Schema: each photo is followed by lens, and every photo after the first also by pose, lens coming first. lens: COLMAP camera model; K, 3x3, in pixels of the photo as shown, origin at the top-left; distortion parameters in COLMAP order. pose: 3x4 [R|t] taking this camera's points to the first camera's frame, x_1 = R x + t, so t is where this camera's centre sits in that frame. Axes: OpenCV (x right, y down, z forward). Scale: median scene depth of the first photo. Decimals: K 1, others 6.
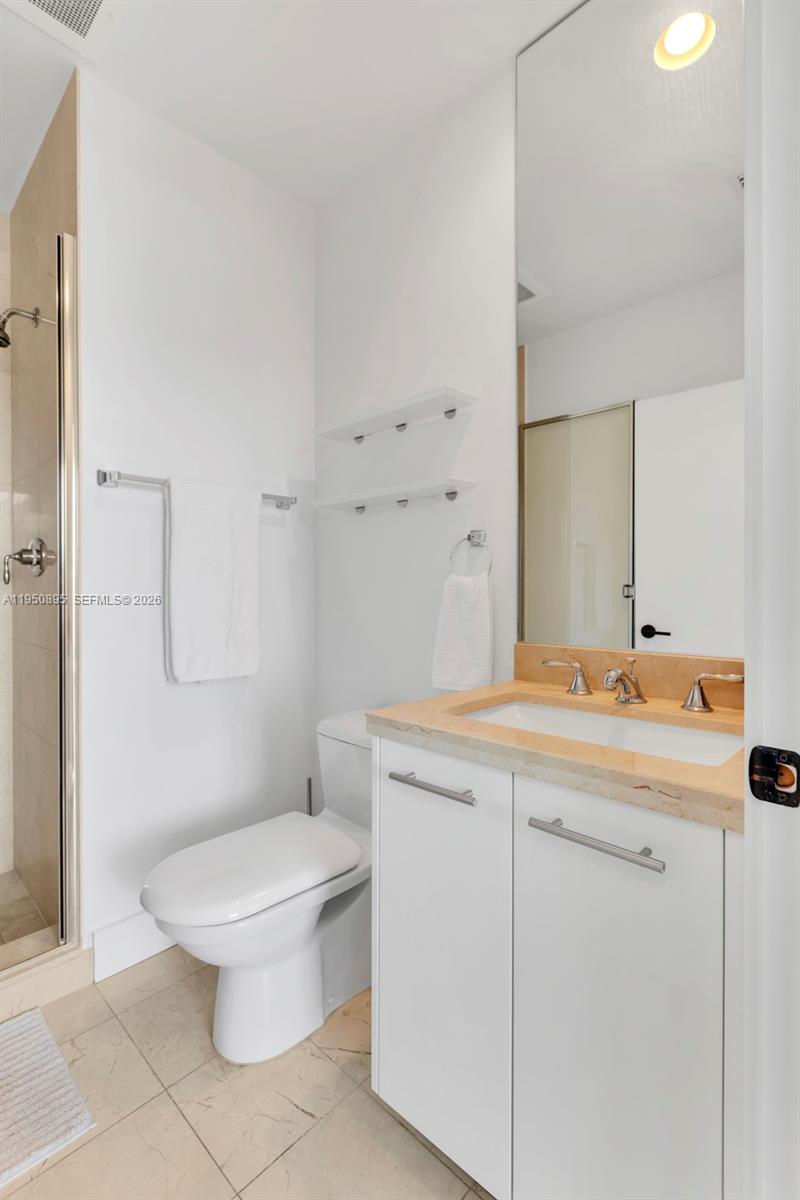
lens RADIAL K [[545.8, 0, 400.0], [0, 545.8, 600.0], [0, 0, 1]] dist [-0.001115, 0.000468]
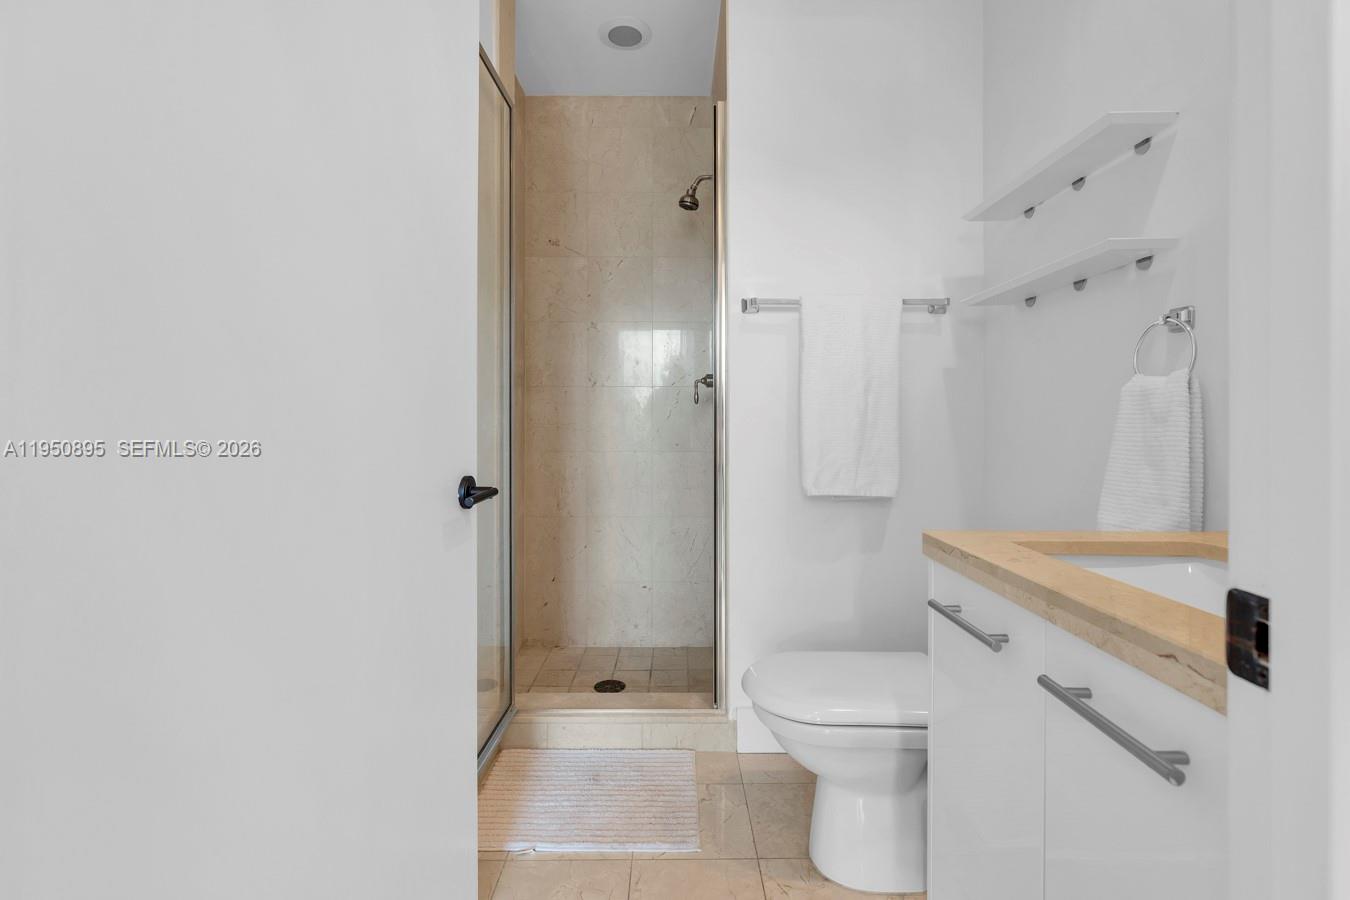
lens RADIAL K [[607.8, 0, 674.8], [0, 607.8, 433.8], [0, 0, 1]] dist [0.000493, -0.000276]
pose [[0.697527, 0.013452, -0.716433, 0.258839], [-0.012937, 0.999897, 0.006179, 0.035078], [0.716442, 0.004958, 0.697629, 0.023218]]
